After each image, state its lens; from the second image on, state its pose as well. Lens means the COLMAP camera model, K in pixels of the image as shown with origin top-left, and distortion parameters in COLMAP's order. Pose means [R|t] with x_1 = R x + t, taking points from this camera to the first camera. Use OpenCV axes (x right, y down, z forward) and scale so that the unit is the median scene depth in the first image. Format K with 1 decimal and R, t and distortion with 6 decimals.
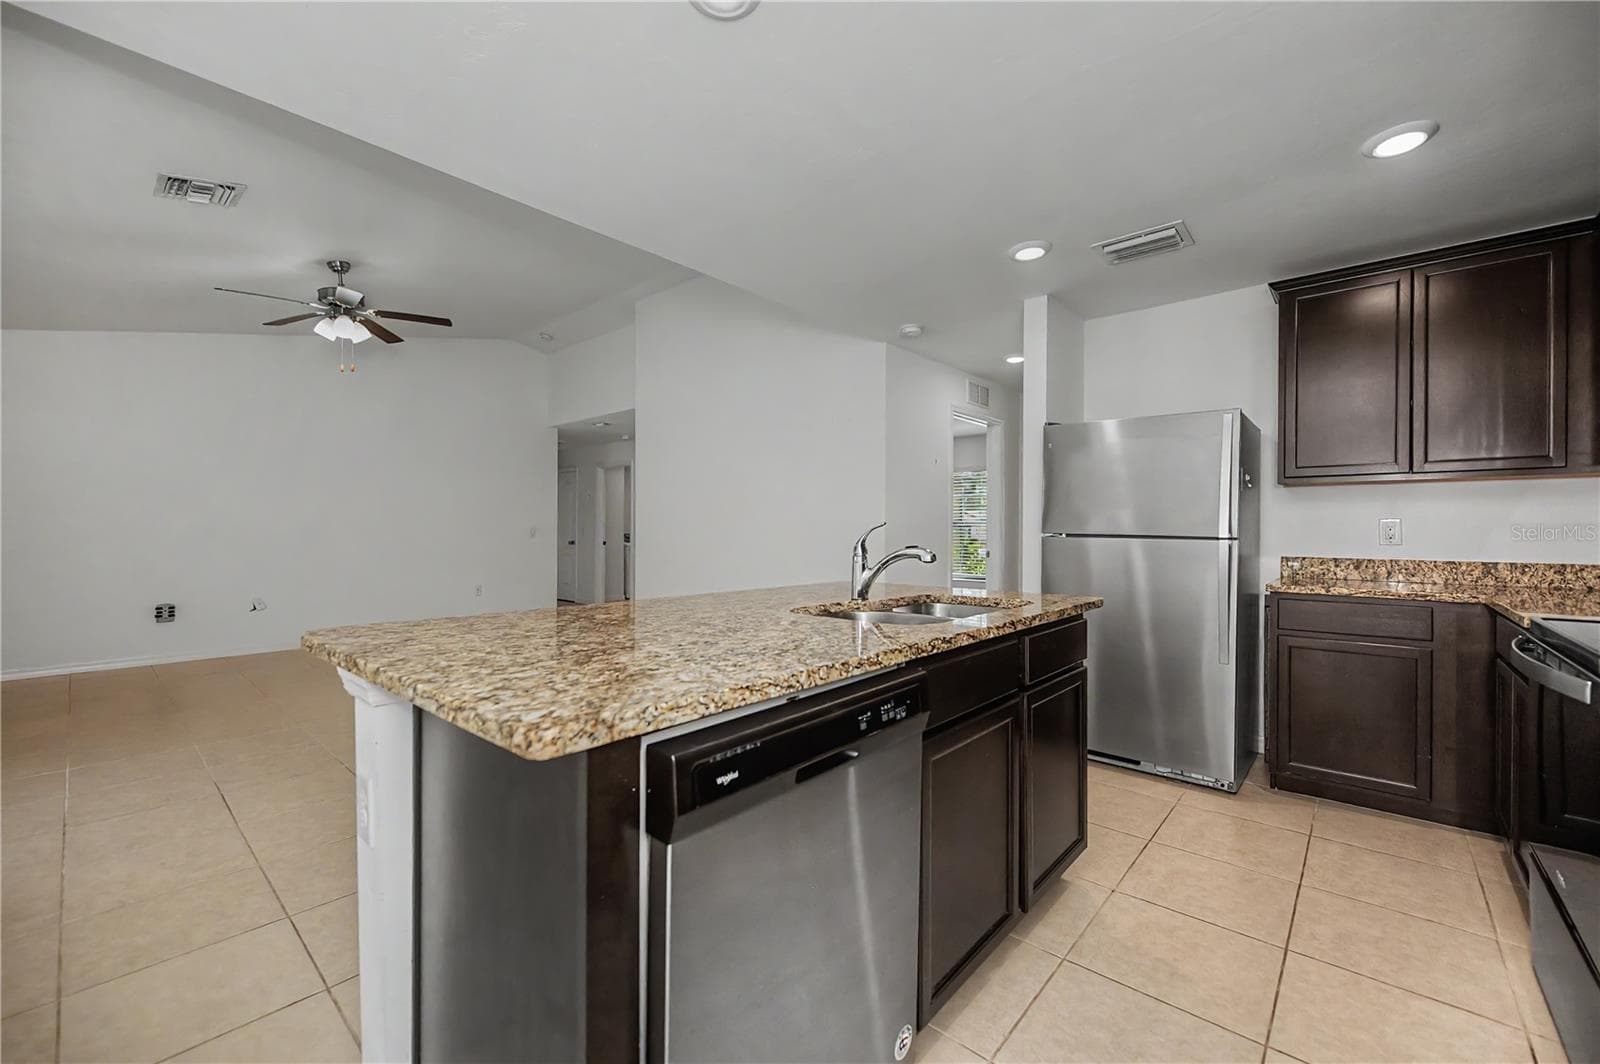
lens RADIAL K [[637.5, 0, 802.7], [0, 637.5, 531.8], [0, 0, 1]] dist [-0.001014, 0.000082]
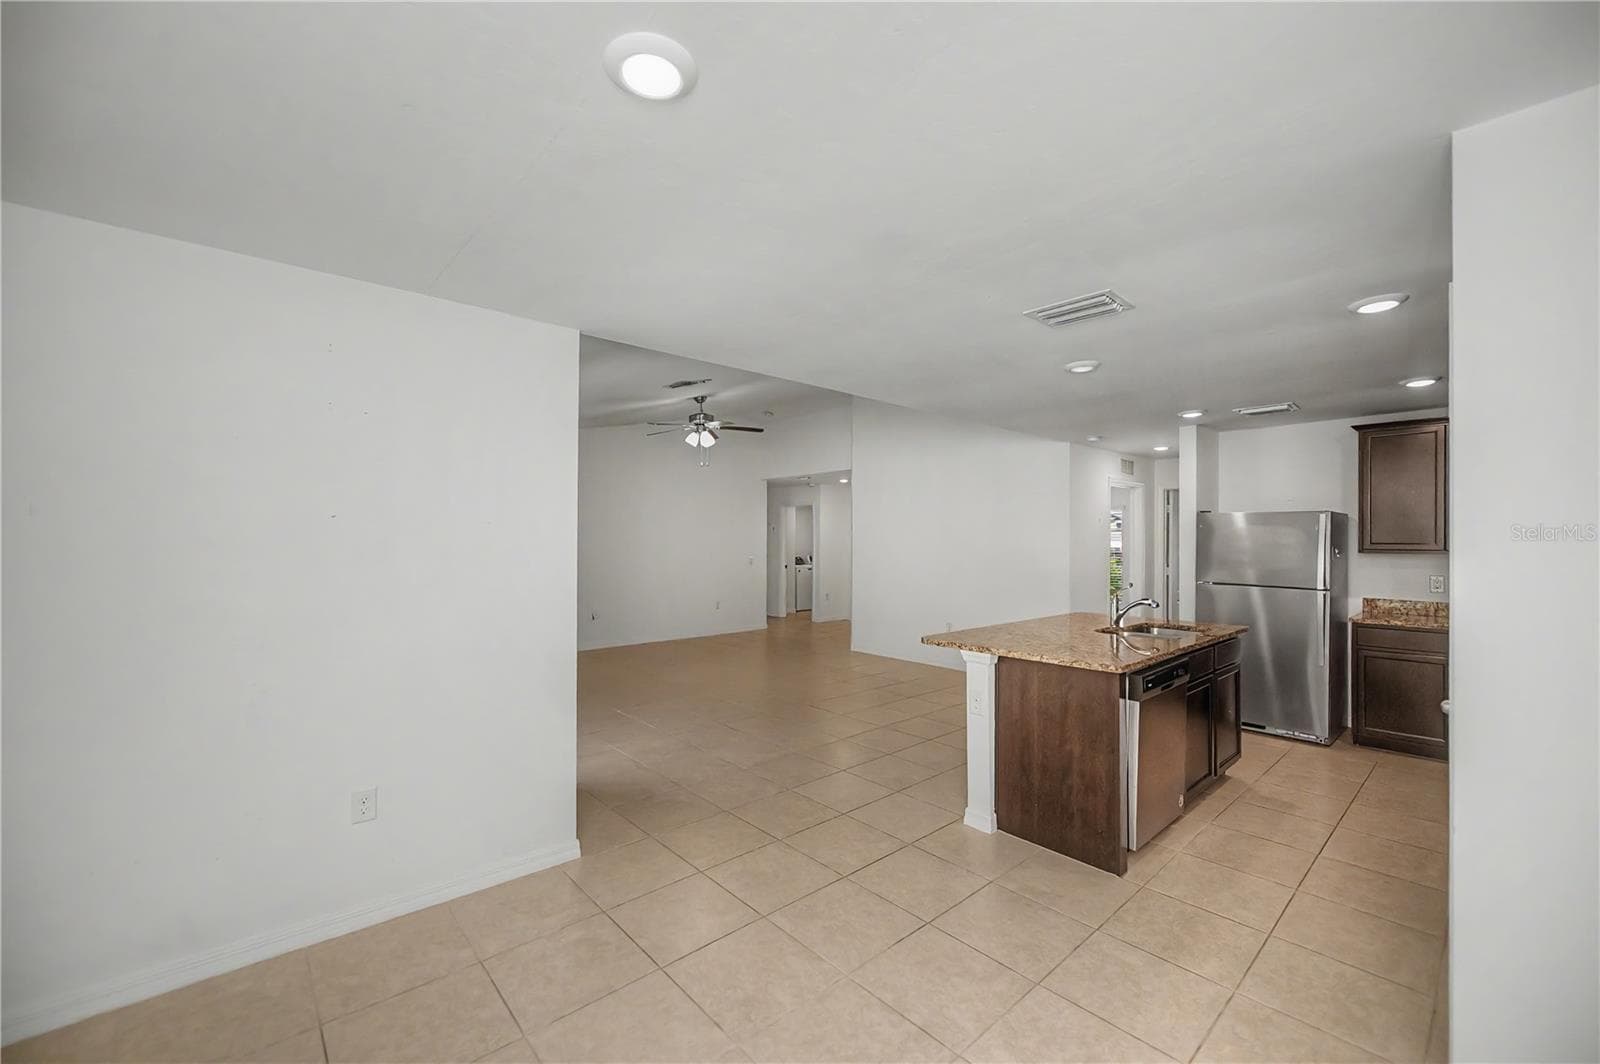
lens RADIAL K [[637.5, 0, 795.9], [0, 637.5, 532.5], [0, 0, 1]] dist [-0.001014, 0.000082]
pose [[0.993095, 0.000649, -0.117312, -0.455703], [-0.002048, 0.999928, -0.011810, -0.106574], [0.117296, 0.011969, 0.993025, -0.736447]]
